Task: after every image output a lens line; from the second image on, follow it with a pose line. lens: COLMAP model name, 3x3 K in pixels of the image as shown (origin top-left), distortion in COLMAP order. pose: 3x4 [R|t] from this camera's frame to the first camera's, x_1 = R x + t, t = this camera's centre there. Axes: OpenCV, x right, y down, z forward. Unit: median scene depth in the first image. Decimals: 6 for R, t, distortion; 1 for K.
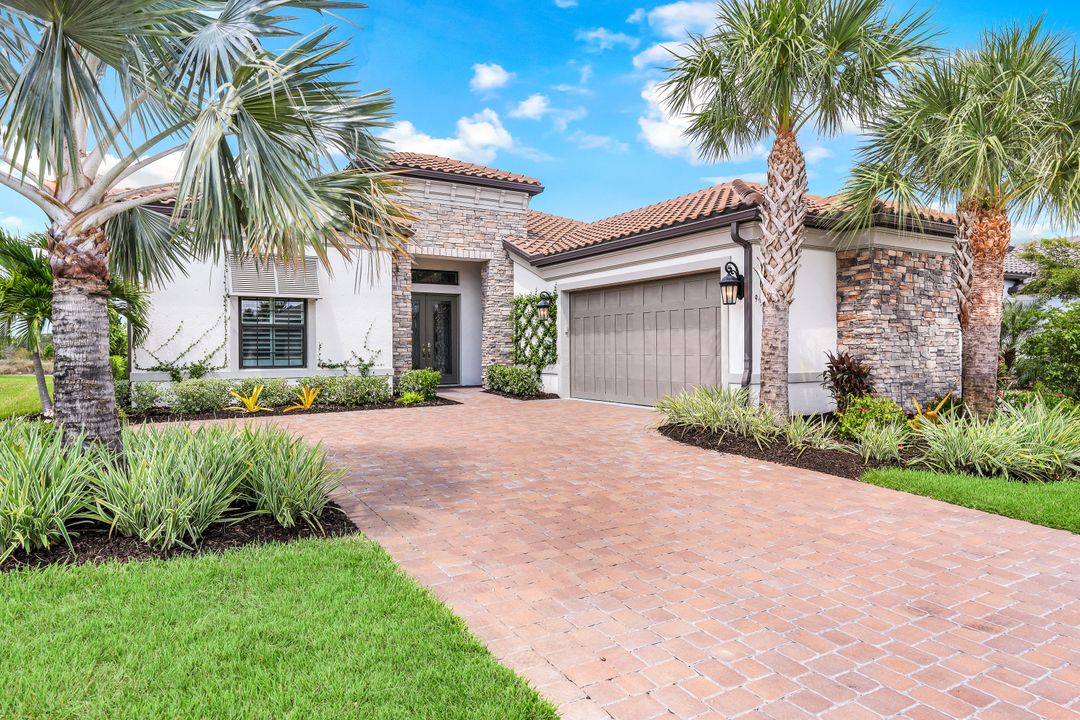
lens RADIAL K [[673.0, 0, 539.3], [0, 673.0, 348.5], [0, 0, 1]] dist [0.004049, 0.001138]
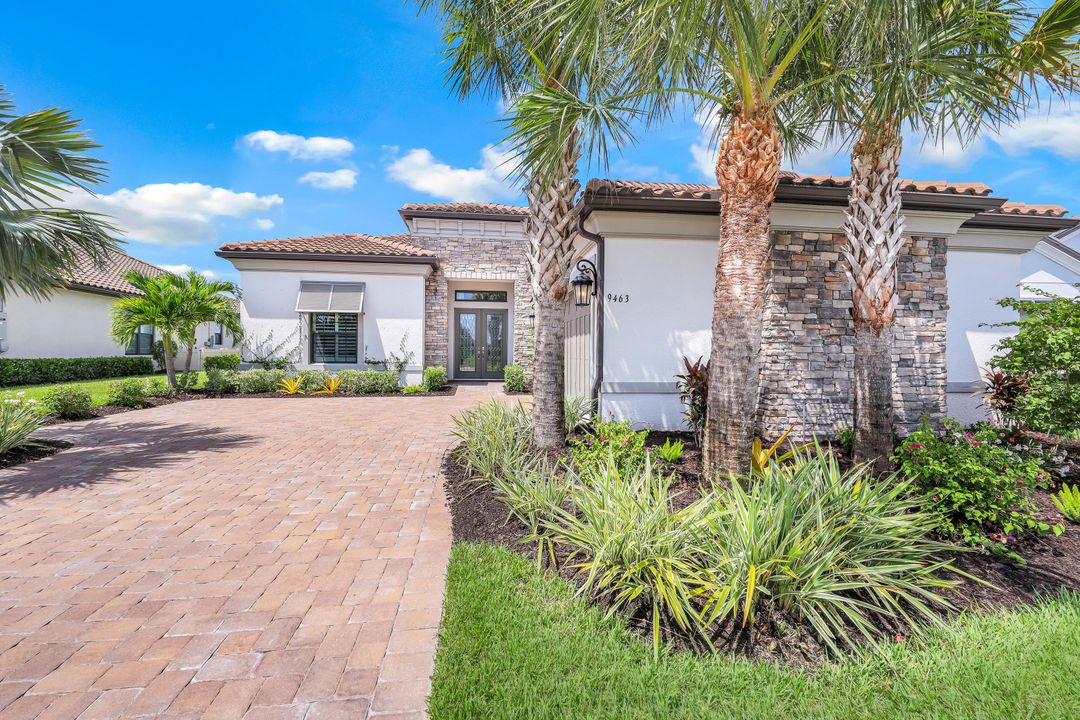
lens RADIAL K [[446.4, 0, 538.1], [0, 446.4, 358.1], [0, 0, 1]] dist [-0.002594, -0.000131]
pose [[0.912243, 0.017350, -0.409283, 0.442228], [-0.012062, 0.999807, 0.015498, -0.001891], [0.409473, -0.009201, 0.912276, 0.381682]]
